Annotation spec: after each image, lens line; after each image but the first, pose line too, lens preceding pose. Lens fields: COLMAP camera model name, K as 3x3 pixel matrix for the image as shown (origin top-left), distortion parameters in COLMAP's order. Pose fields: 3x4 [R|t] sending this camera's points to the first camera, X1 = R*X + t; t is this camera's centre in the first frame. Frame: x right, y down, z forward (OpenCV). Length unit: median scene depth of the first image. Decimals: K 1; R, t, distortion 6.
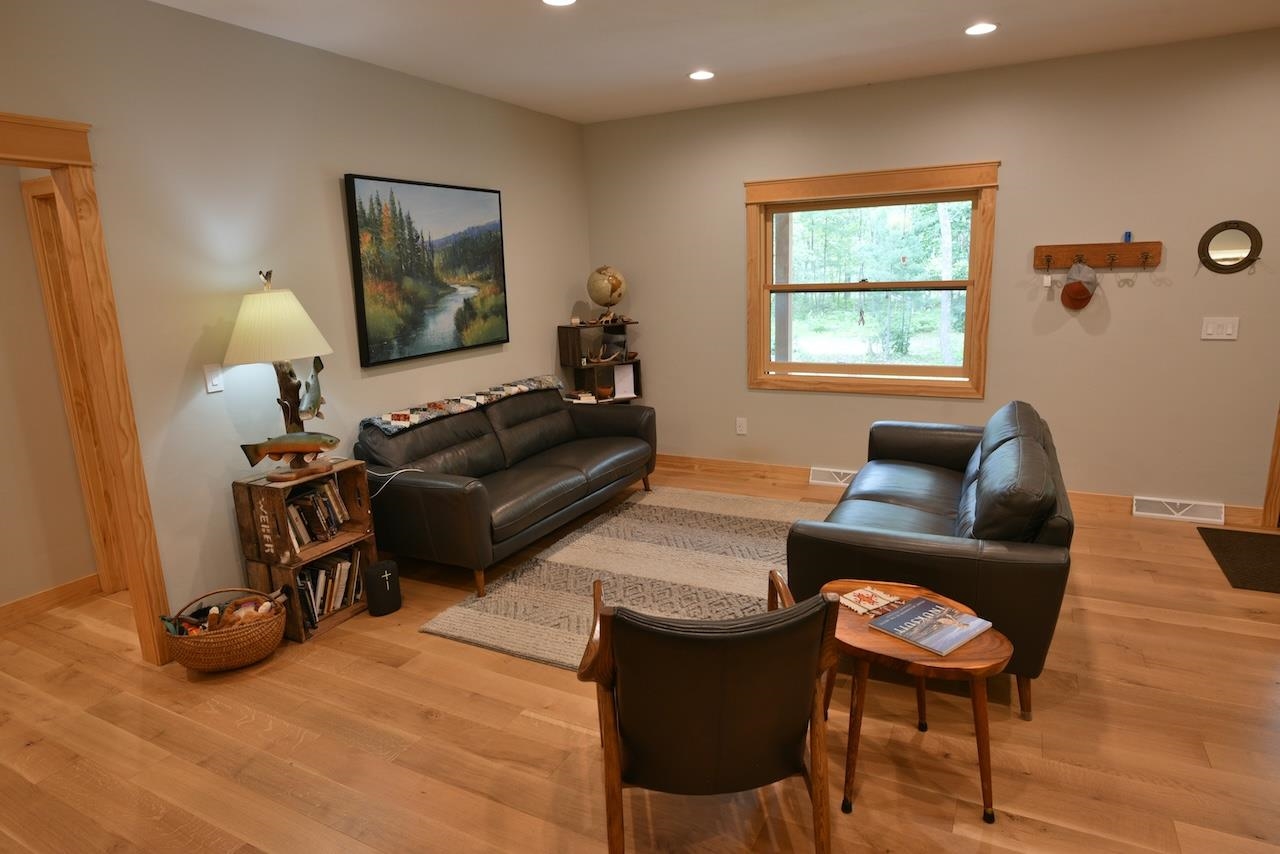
lens RADIAL K [[736.3, 0, 640.0], [0, 736.3, 427.0], [0, 0, 1]] dist [-0.041265, 0.015957]
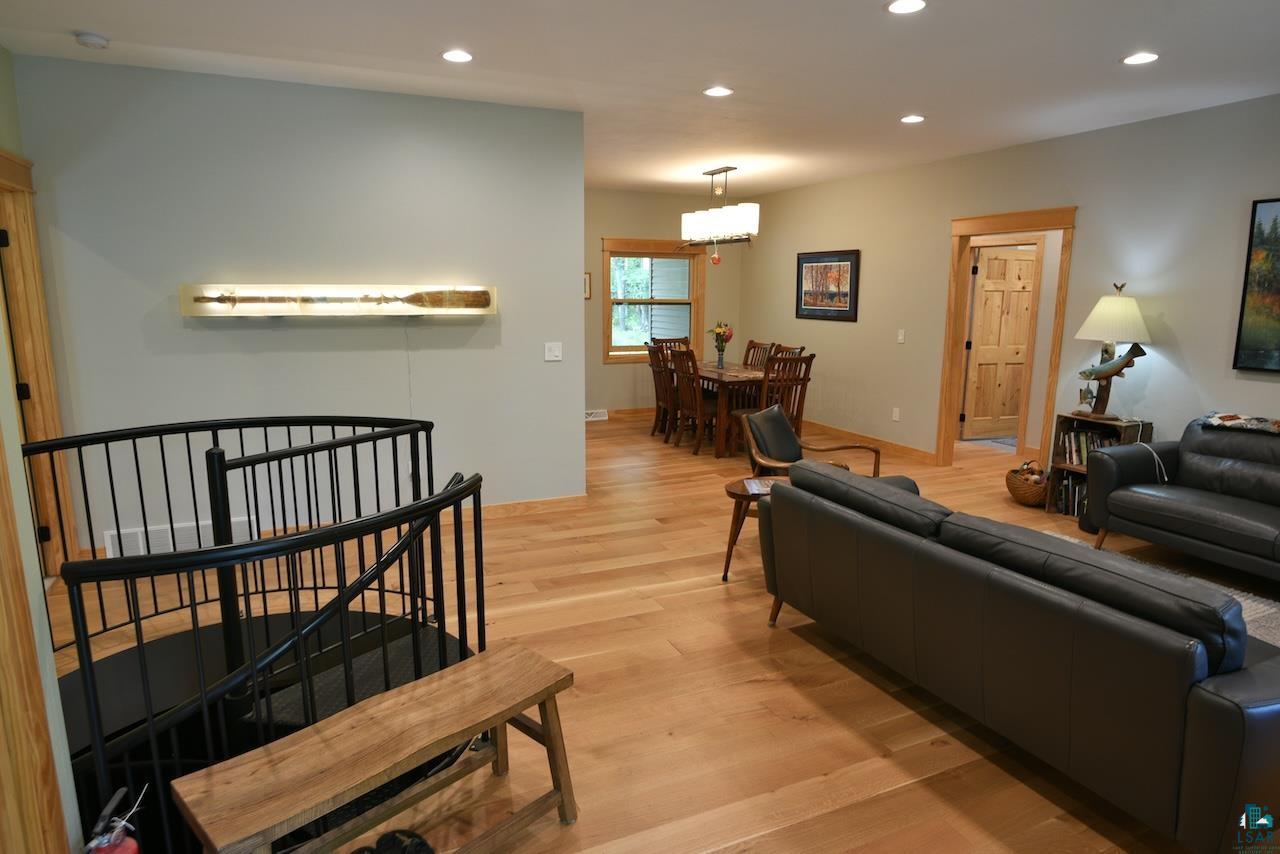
lens RADIAL K [[736.3, 0, 640.0], [0, 736.3, 427.0], [0, 0, 1]] dist [-0.041265, 0.015957]
pose [[-0.610891, 0.175611, -0.771993, 1.035410], [-0.148799, 0.932246, 0.329812, -0.222269], [0.777606, 0.316351, -0.543370, 0.888764]]
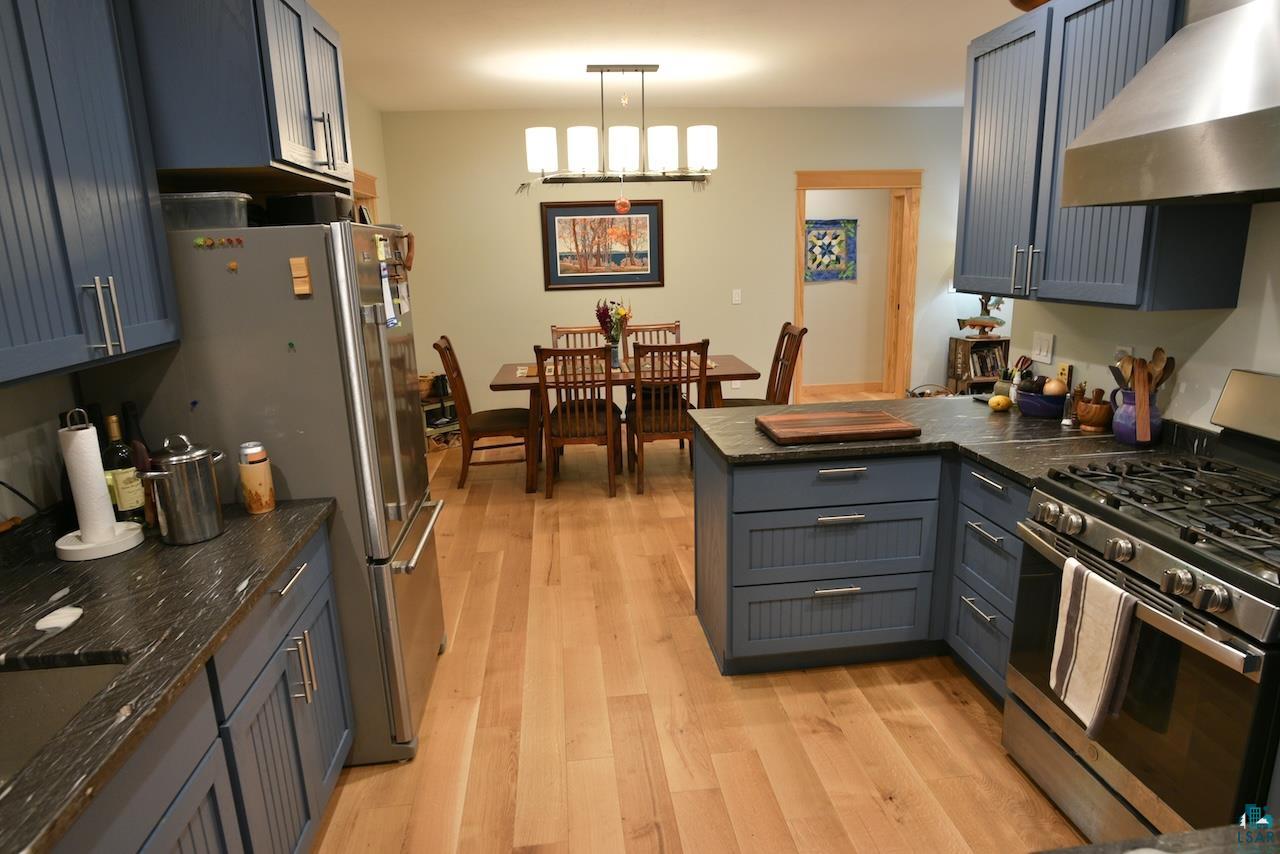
lens RADIAL K [[736.3, 0, 640.0], [0, 736.3, 427.0], [0, 0, 1]] dist [-0.041265, 0.015957]
pose [[0.561496, 0.212129, -0.799828, 0.514035], [-0.161695, 0.976076, 0.145360, 0.130721], [0.811528, 0.047710, 0.582363, -0.707981]]
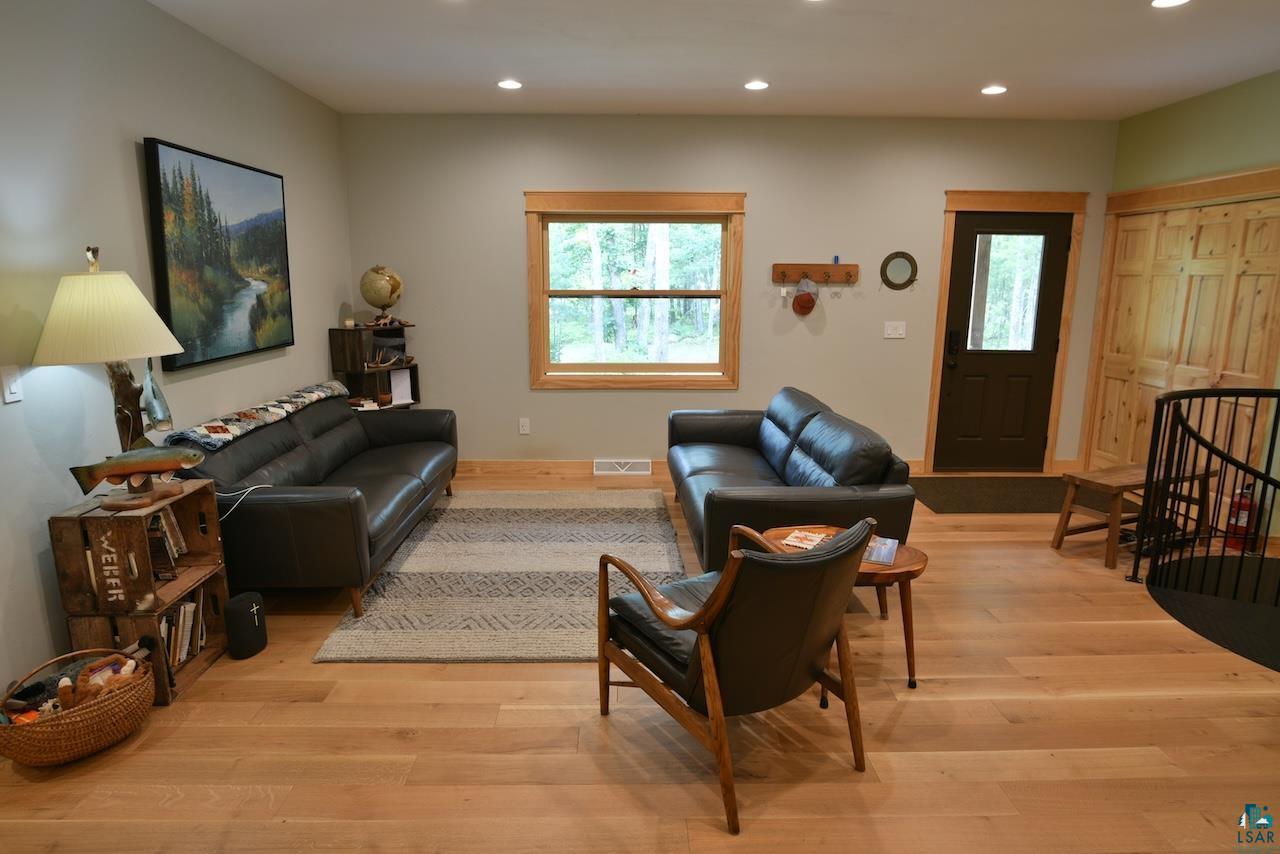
lens RADIAL K [[736.3, 0, 640.0], [0, 736.3, 427.0], [0, 0, 1]] dist [-0.041265, 0.015957]
pose [[0.876478, -0.056703, 0.478092, -0.294930], [0.065498, 0.997851, -0.001729, 0.017449], [-0.476967, 0.032830, 0.878308, 0.021133]]
